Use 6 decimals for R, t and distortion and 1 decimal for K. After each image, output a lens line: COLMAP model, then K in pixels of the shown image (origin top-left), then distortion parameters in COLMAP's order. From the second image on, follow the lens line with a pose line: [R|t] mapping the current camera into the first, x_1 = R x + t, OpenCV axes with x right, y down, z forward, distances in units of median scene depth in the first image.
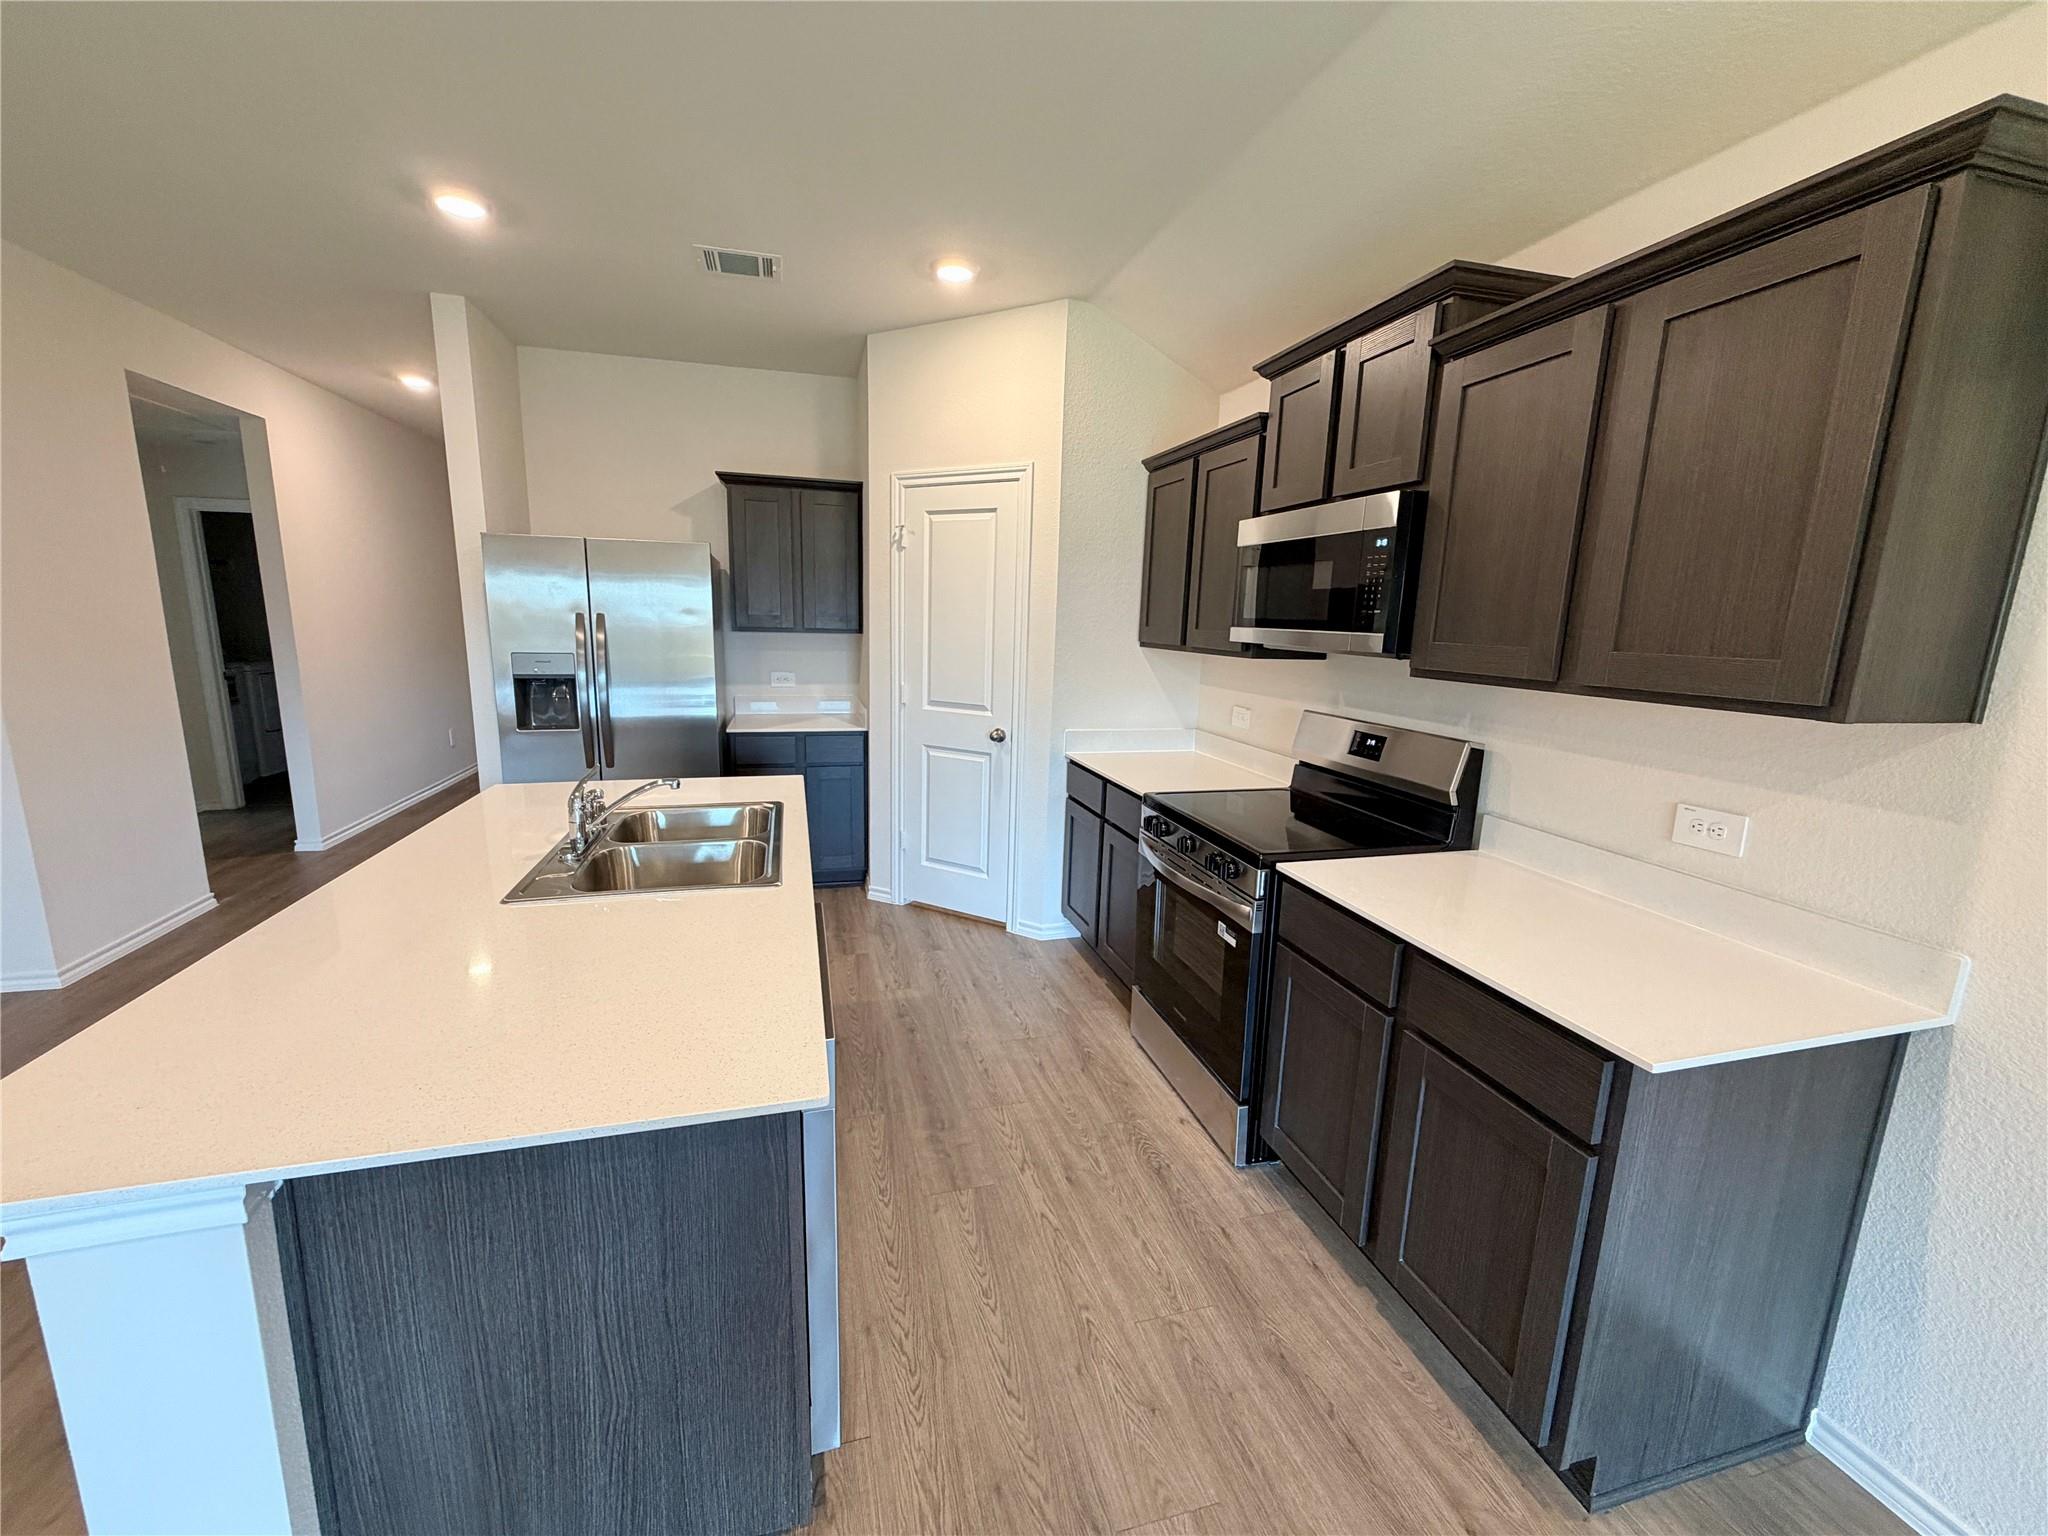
lens RADIAL K [[814.3, 0, 1019.8], [0, 814.3, 766.6], [0, 0, 1]] dist [0.001251, 0.000095]
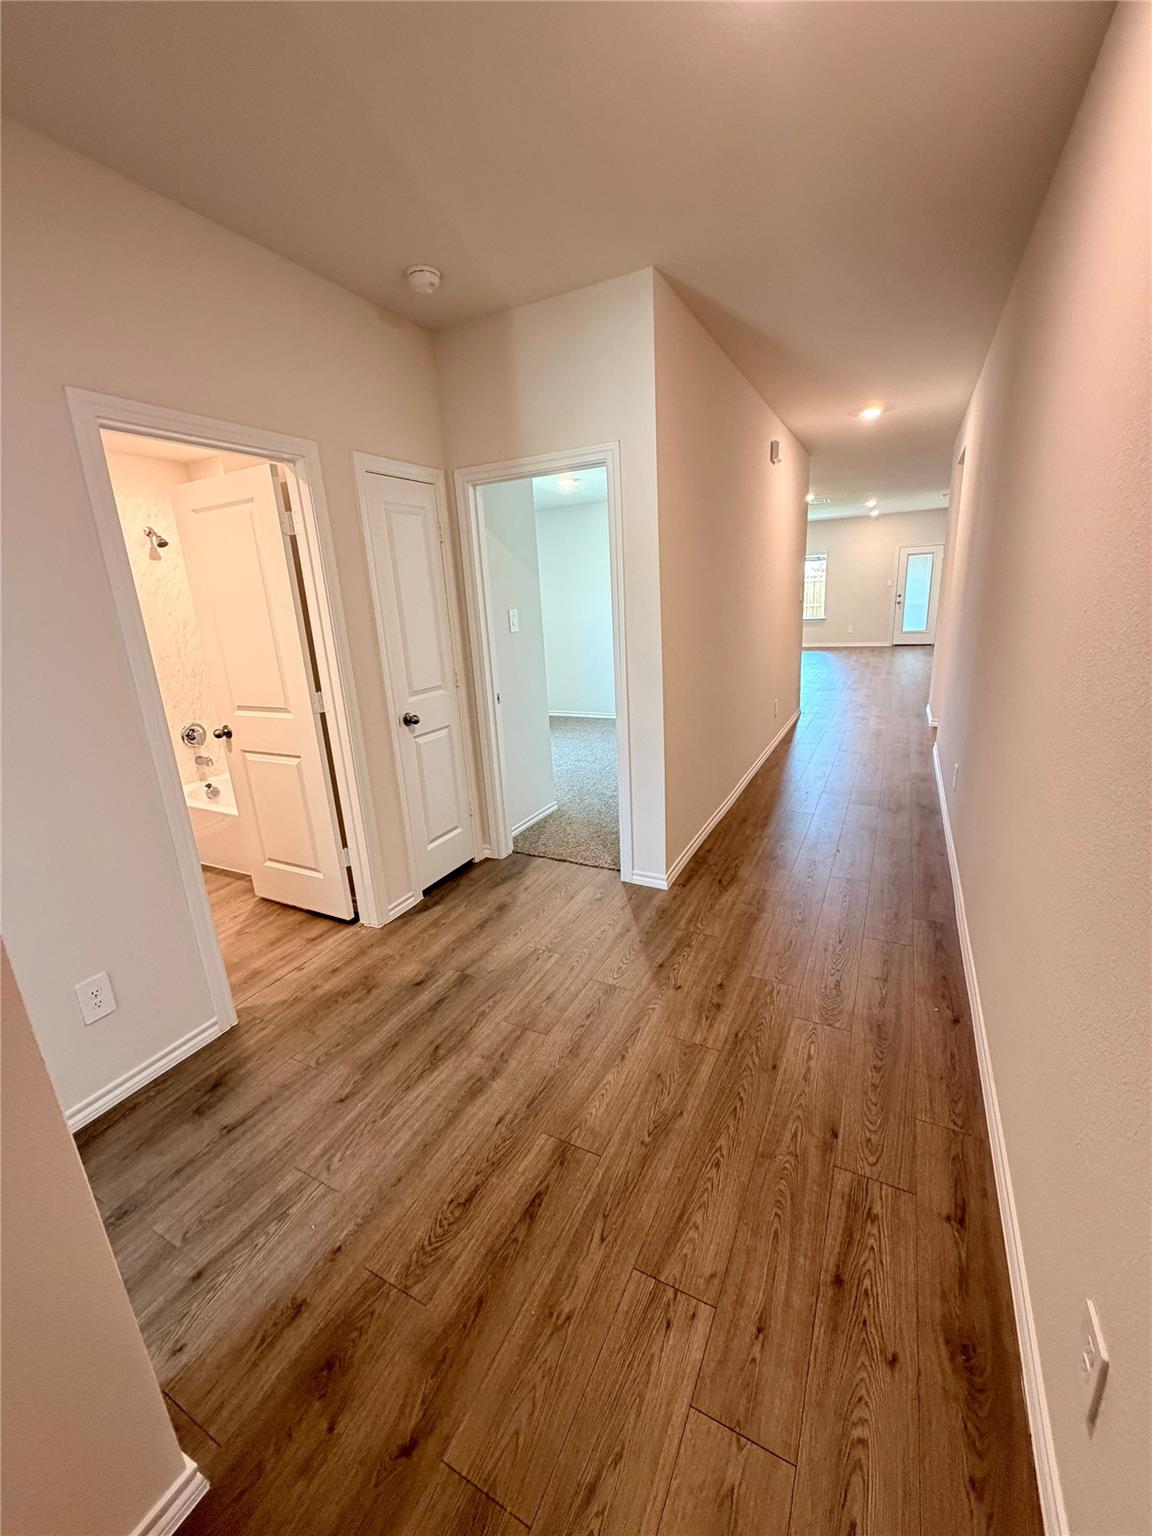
lens RADIAL K [[610.8, 0, 577.6], [0, 610.8, 764.5], [0, 0, 1]] dist [0.001251, 0.000095]
pose [[-0.733668, -0.163769, 0.659478, -0.369782], [0.164377, 0.898923, 0.406100, -0.273087], [-0.659326, 0.406345, -0.632592, 1.392123]]
